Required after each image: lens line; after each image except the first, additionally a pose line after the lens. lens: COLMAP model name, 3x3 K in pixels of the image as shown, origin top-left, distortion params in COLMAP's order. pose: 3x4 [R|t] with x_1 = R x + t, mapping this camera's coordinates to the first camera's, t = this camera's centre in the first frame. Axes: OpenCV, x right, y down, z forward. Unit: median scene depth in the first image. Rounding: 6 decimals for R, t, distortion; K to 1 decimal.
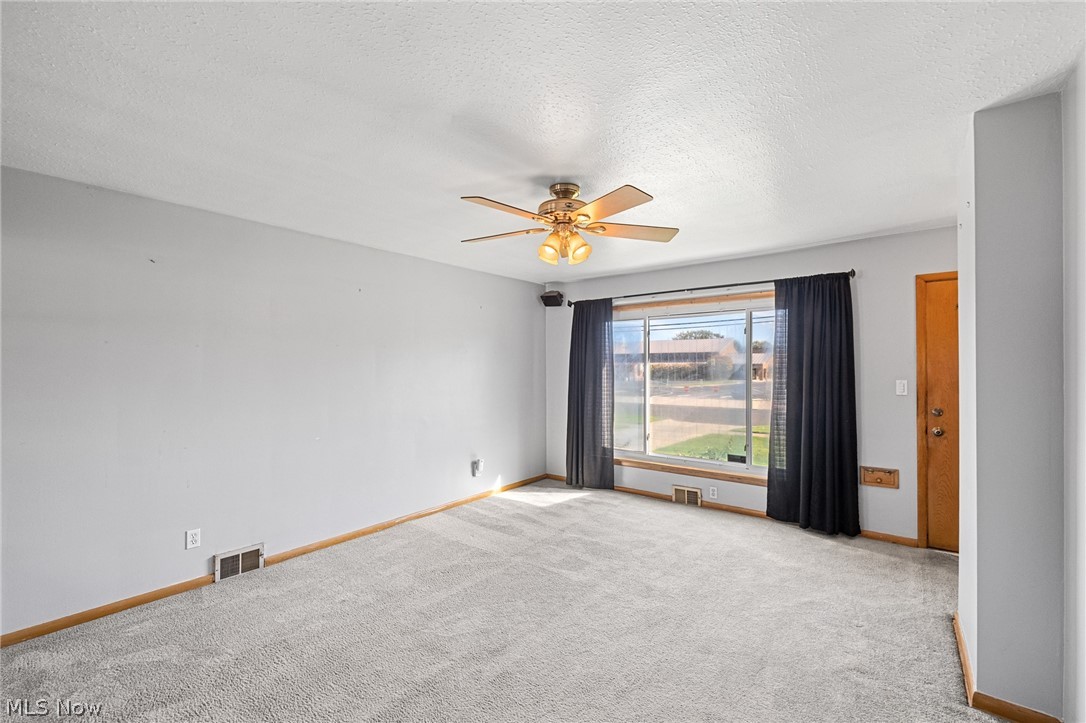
lens RADIAL K [[458.8, 0, 541.5], [0, 458.8, 364.6], [0, 0, 1]] dist [0.000099, 0.000745]
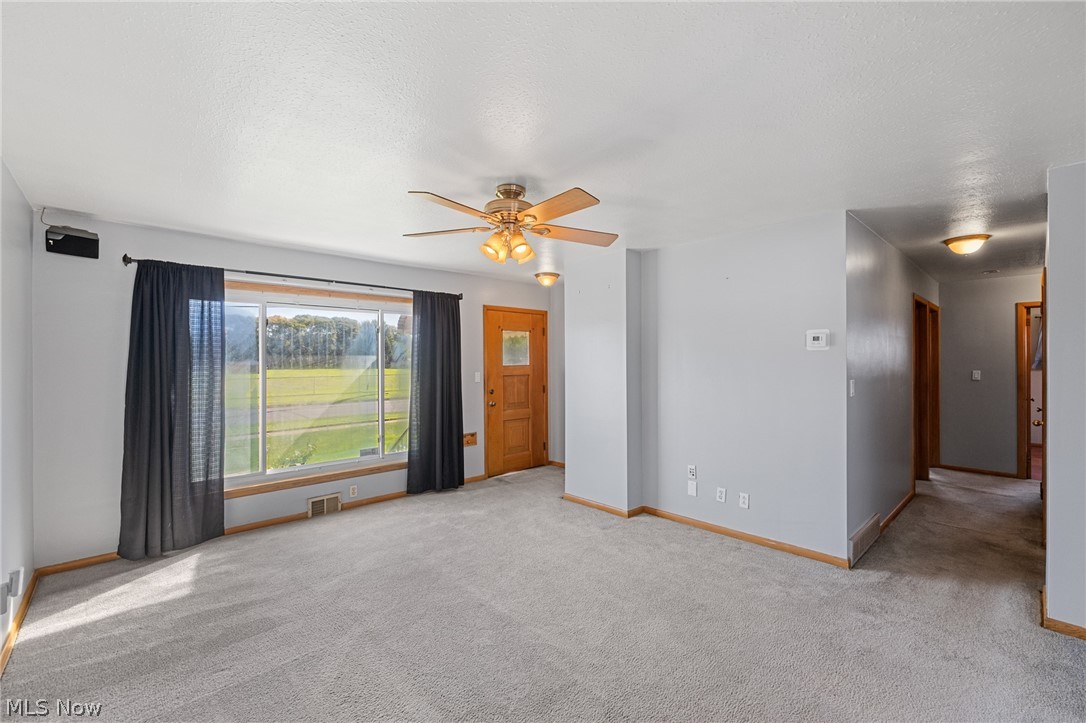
lens RADIAL K [[458.8, 0, 543.1], [0, 458.8, 359.4], [0, 0, 1]] dist [0.000099, 0.000745]
pose [[0.148784, 0.005537, 0.988854, -0.570550], [-0.003729, 0.999980, -0.005039, -0.001850], [-0.988863, -0.002938, 0.148802, 0.471963]]
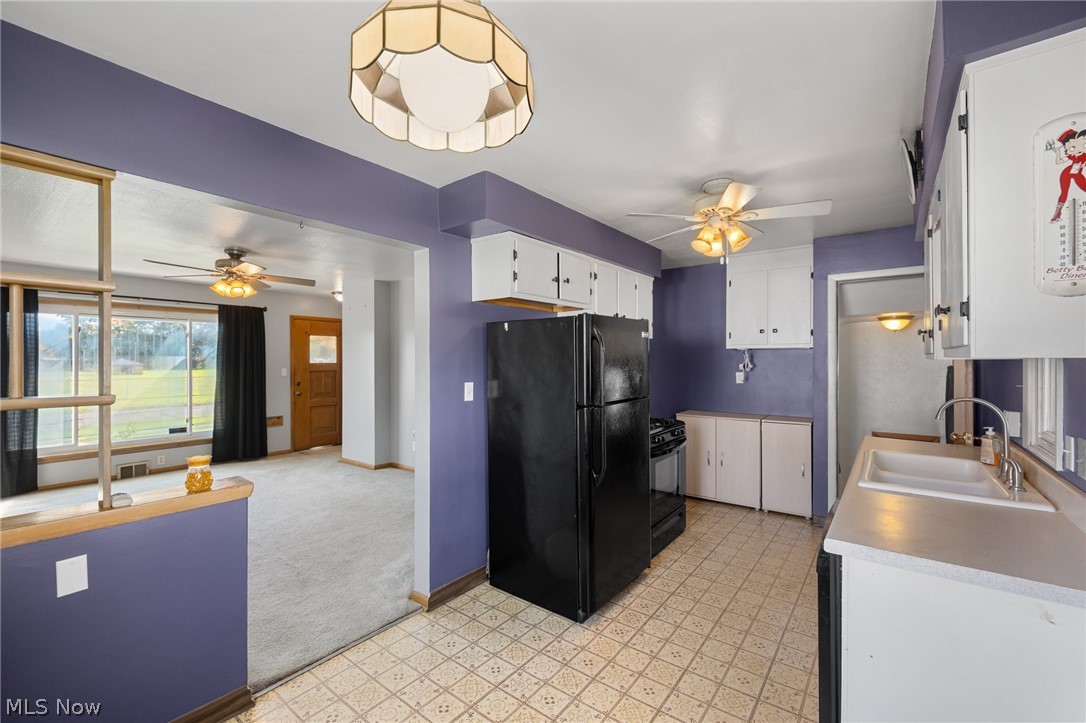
lens RADIAL K [[458.8, 0, 541.6], [0, 458.8, 358.6], [0, 0, 1]] dist [0.000099, 0.000745]
pose [[-0.017600, 0.007310, 0.999818, -0.967365], [-0.004212, 0.999964, -0.007385, 0.001827], [-0.999836, -0.004342, -0.017569, -0.035248]]
